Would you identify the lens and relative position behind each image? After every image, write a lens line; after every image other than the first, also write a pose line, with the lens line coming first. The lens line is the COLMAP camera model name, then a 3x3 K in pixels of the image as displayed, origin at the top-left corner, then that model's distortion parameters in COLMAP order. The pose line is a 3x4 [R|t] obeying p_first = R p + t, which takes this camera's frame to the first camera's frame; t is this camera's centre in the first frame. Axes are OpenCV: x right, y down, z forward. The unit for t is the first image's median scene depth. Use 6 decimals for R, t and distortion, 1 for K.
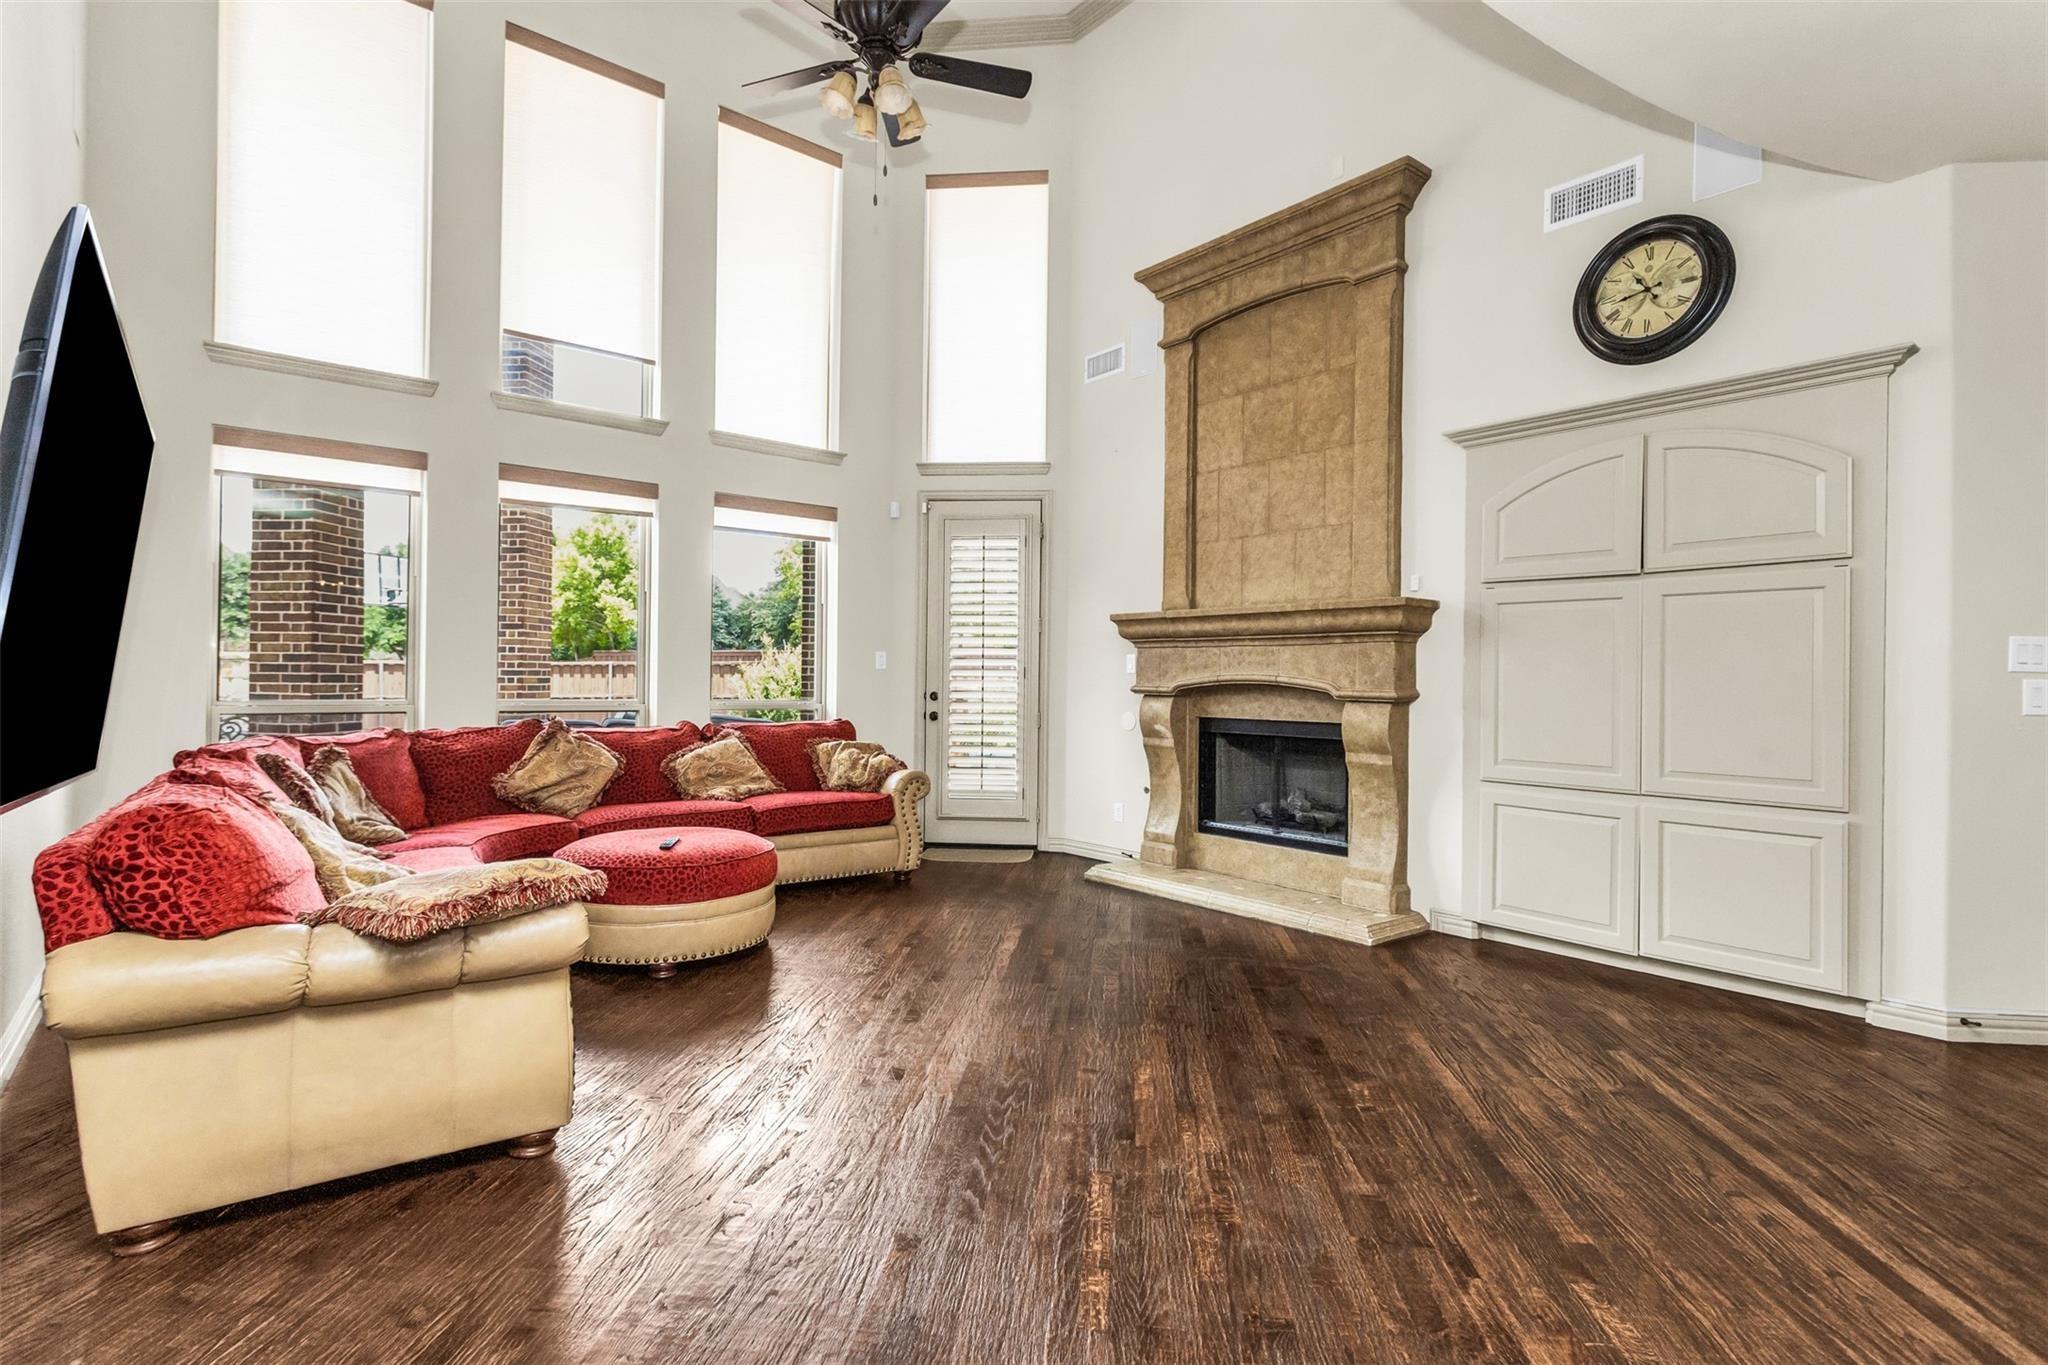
lens RADIAL K [[1000.7, 0, 1018.7], [0, 1000.7, 685.0], [0, 0, 1]] dist [0.004684, 0.000307]
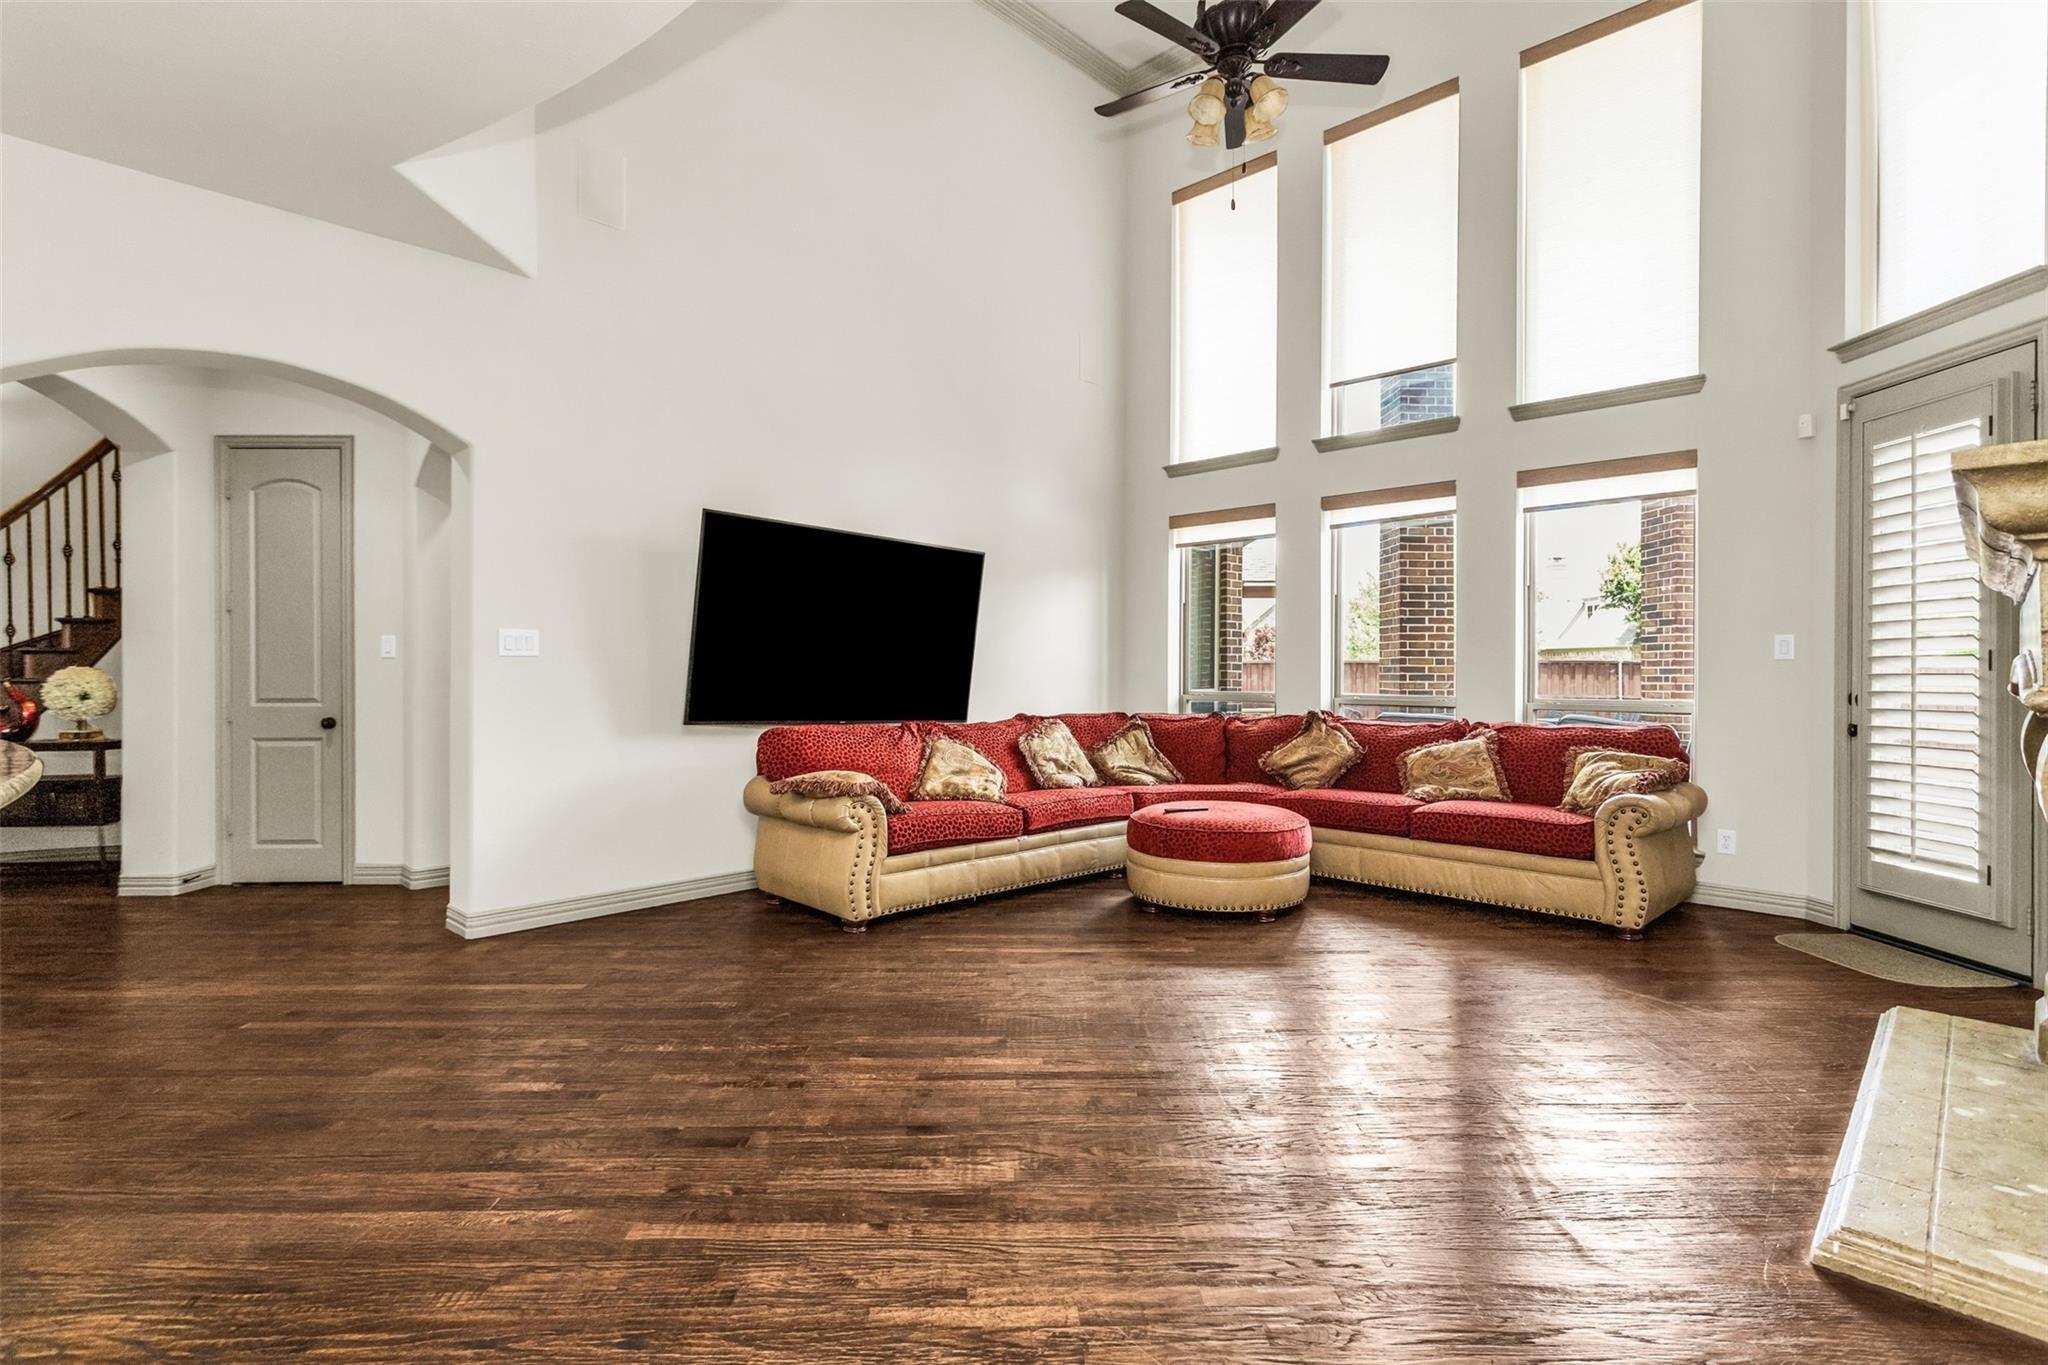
lens RADIAL K [[992.8, 0, 1024.0], [0, 992.8, 682.5], [0, 0, 1]] dist [-0.004338, 0.000007]
pose [[0.118698, -0.000728, -0.992930, 0.545253], [-0.005181, 0.999986, -0.001353, 0.004271], [0.992917, 0.005305, 0.118693, 0.438375]]
